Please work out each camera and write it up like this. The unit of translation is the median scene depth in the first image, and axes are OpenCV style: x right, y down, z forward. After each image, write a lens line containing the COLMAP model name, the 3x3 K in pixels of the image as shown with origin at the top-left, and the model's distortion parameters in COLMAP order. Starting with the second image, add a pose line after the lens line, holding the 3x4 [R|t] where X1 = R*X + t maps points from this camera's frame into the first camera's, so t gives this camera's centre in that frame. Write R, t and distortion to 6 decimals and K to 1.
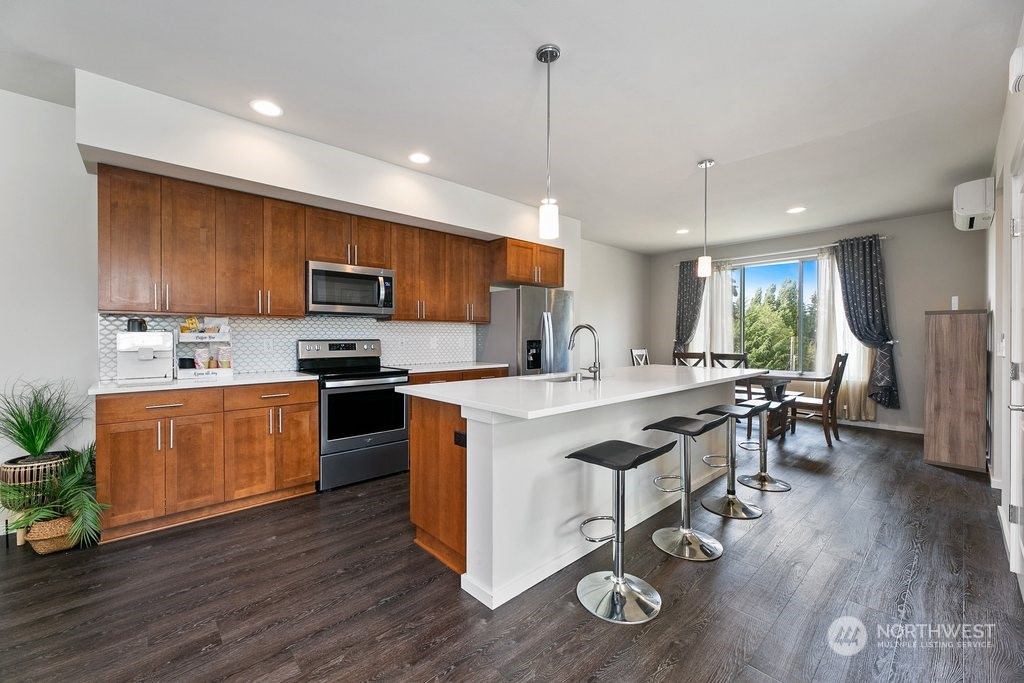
lens RADIAL K [[414.2, 0, 507.1], [0, 414.2, 338.5], [0, 0, 1]] dist [-0.000566, 0.000427]
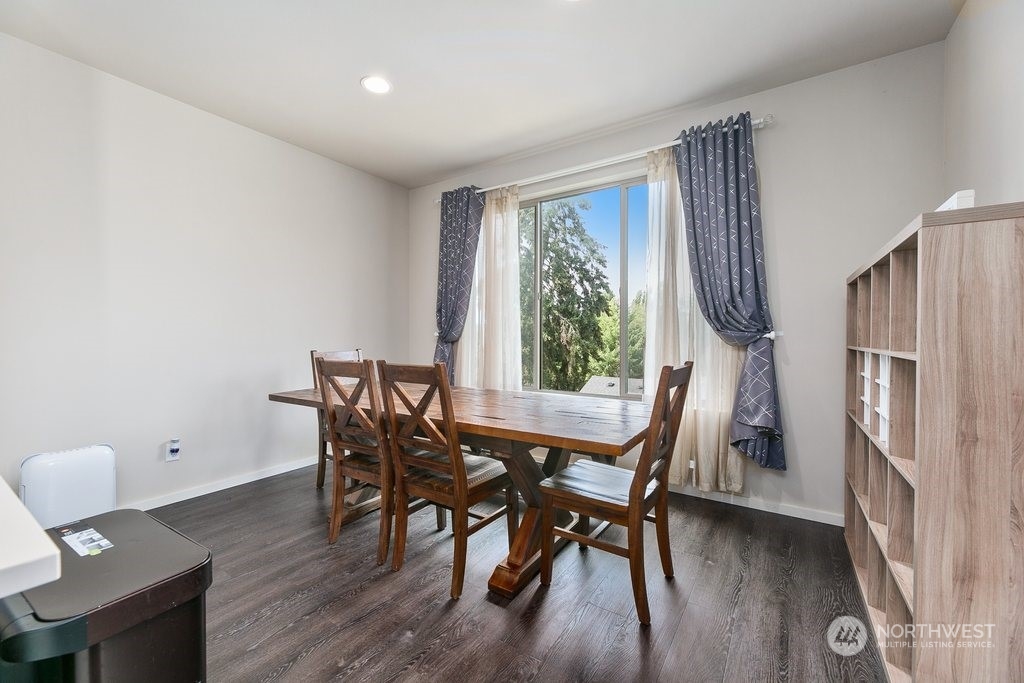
lens RADIAL K [[414.2, 0, 512.9], [0, 414.2, 338.9], [0, 0, 1]] dist [-0.000566, 0.000427]
pose [[0.968915, -0.000954, 0.247393, 0.499271], [-0.000258, 0.999988, 0.004869, 0.010981], [-0.247395, -0.004781, 0.968903, 0.588285]]
